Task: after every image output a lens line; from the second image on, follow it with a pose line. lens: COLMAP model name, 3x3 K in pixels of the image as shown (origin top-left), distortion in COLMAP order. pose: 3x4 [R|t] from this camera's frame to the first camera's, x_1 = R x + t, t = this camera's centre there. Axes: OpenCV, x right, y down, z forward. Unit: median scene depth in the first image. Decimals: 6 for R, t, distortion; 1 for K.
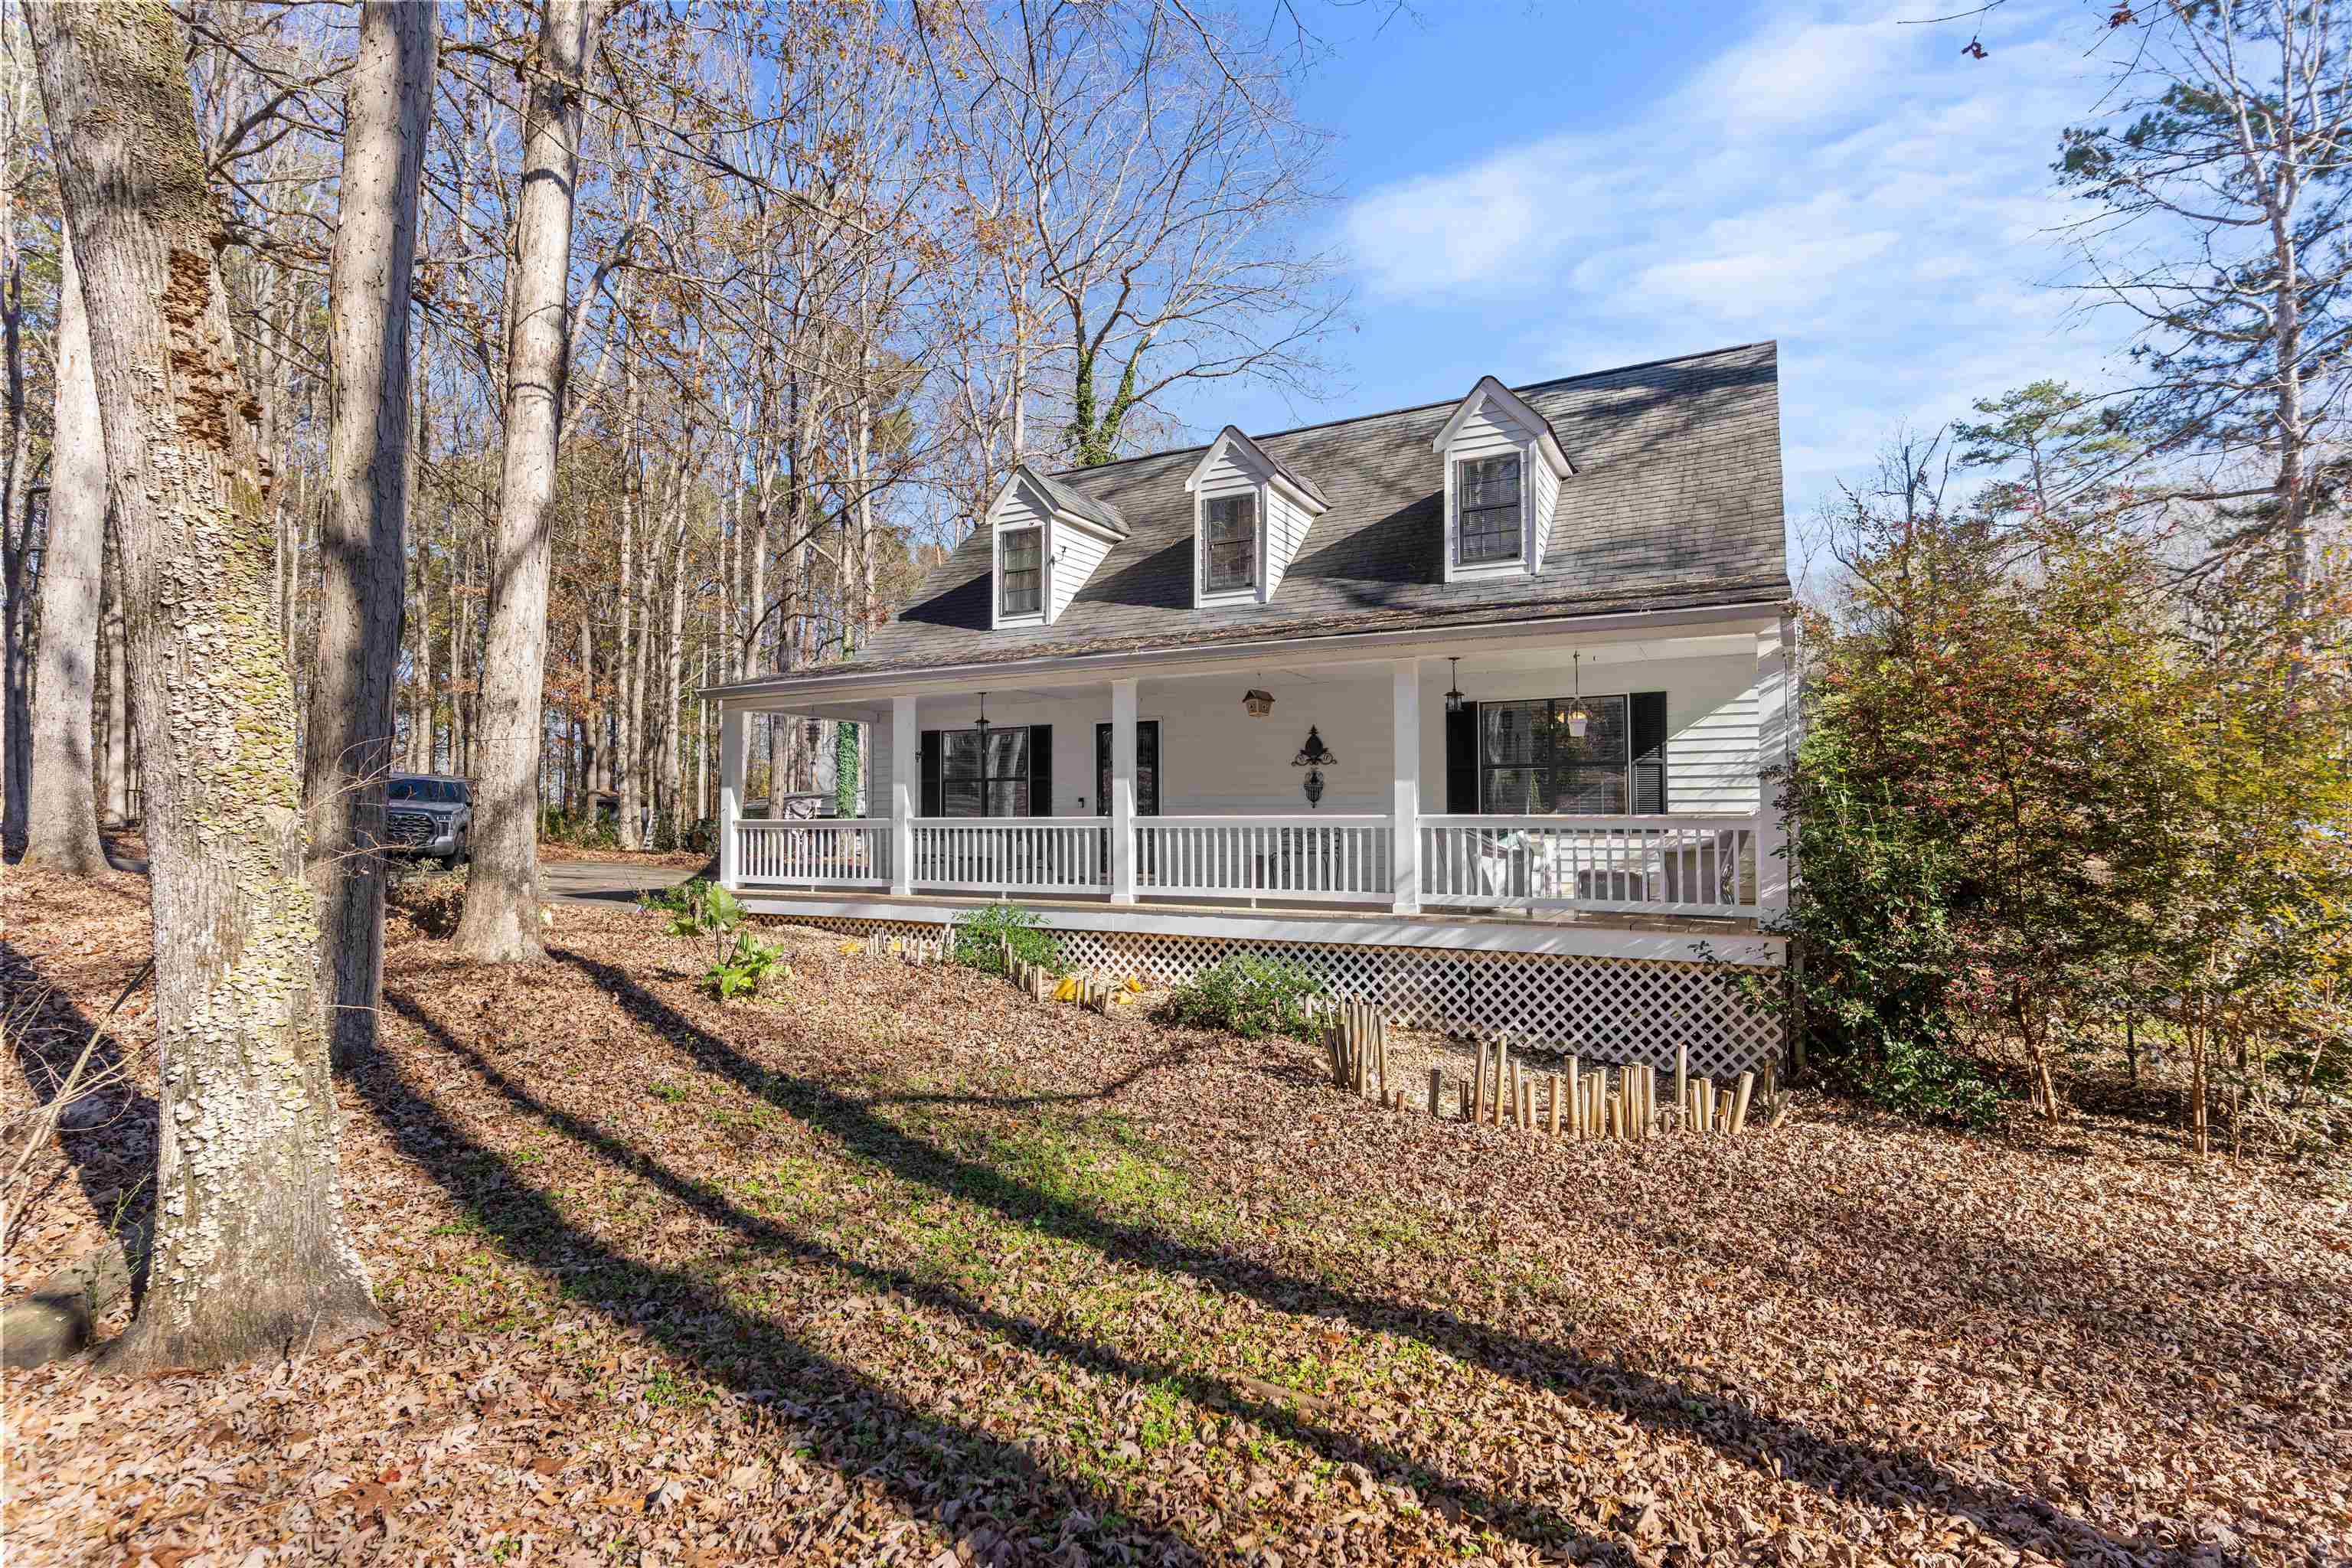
lens RADIAL K [[1129.7, 0, 1176.0], [0, 1129.7, 784.0], [0, 0, 1]] dist [0.000241, 0.000049]
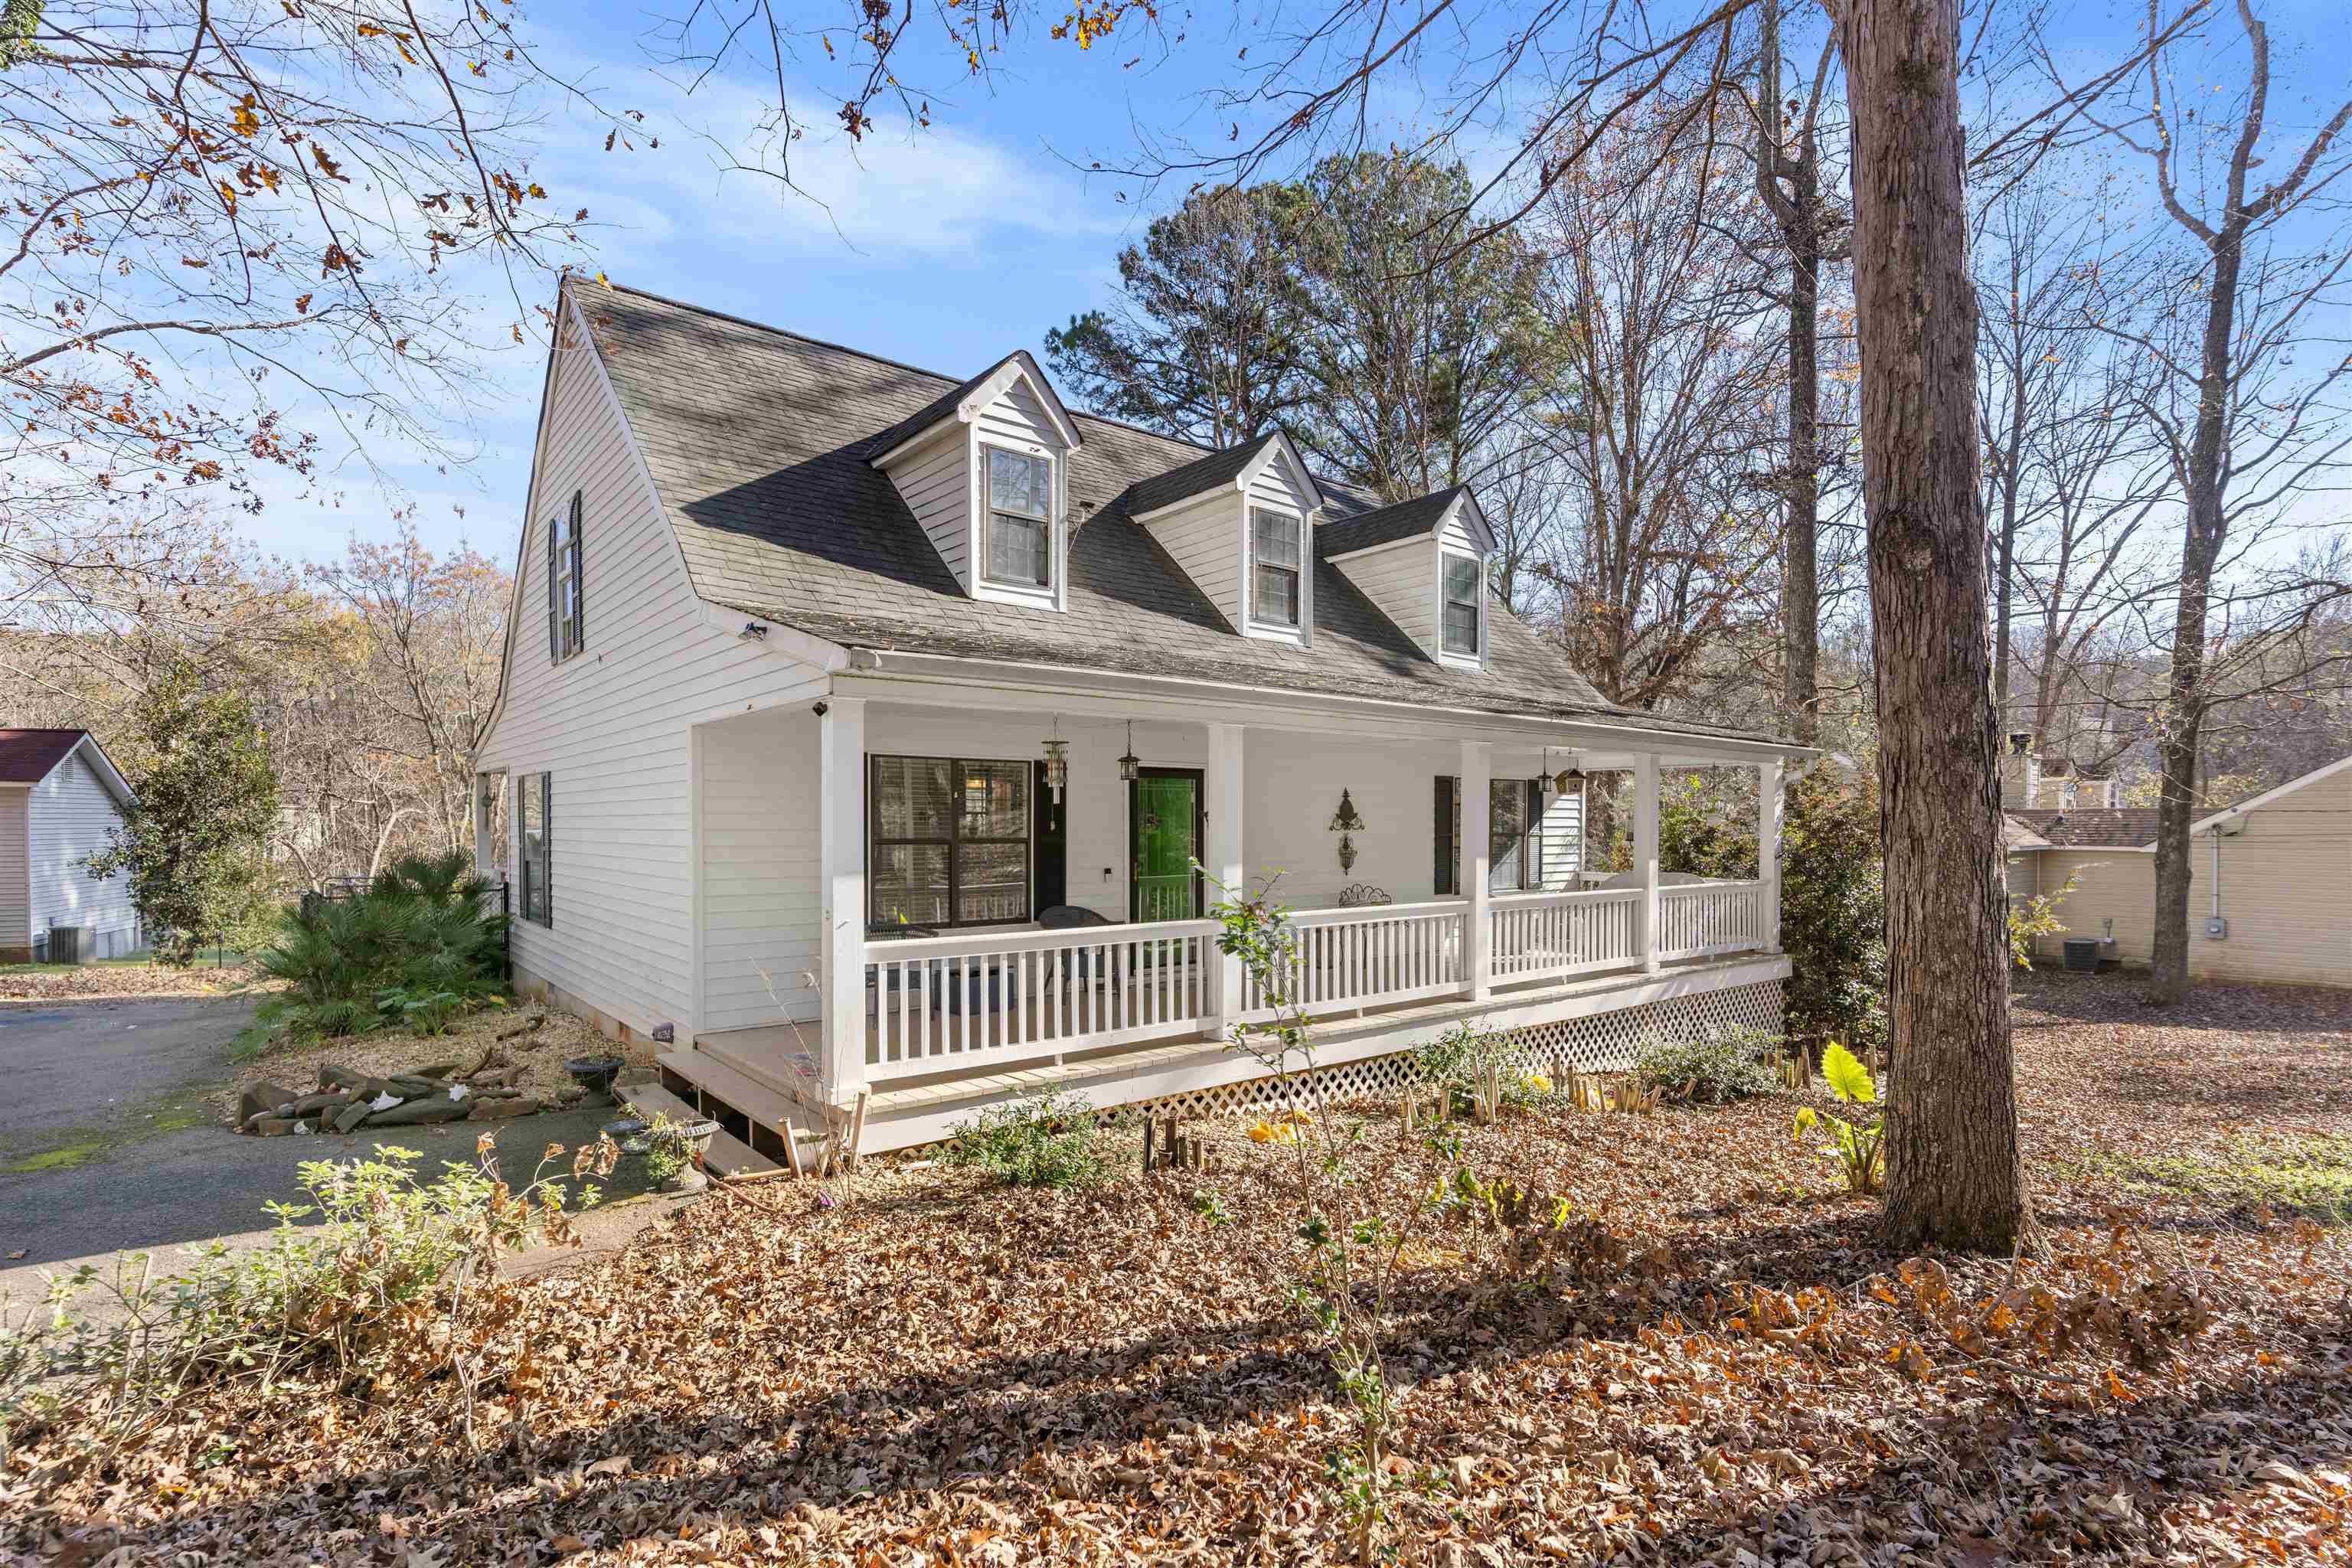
lens RADIAL K [[1139.7, 0, 1175.1], [0, 1139.7, 835.7], [0, 0, 1]] dist [0.002296, 0.000305]
pose [[0.349060, -0.007625, 0.937070, -0.830707], [-0.026697, 0.999480, 0.018078, -0.025887], [-0.936720, -0.031327, 0.348675, 0.799448]]
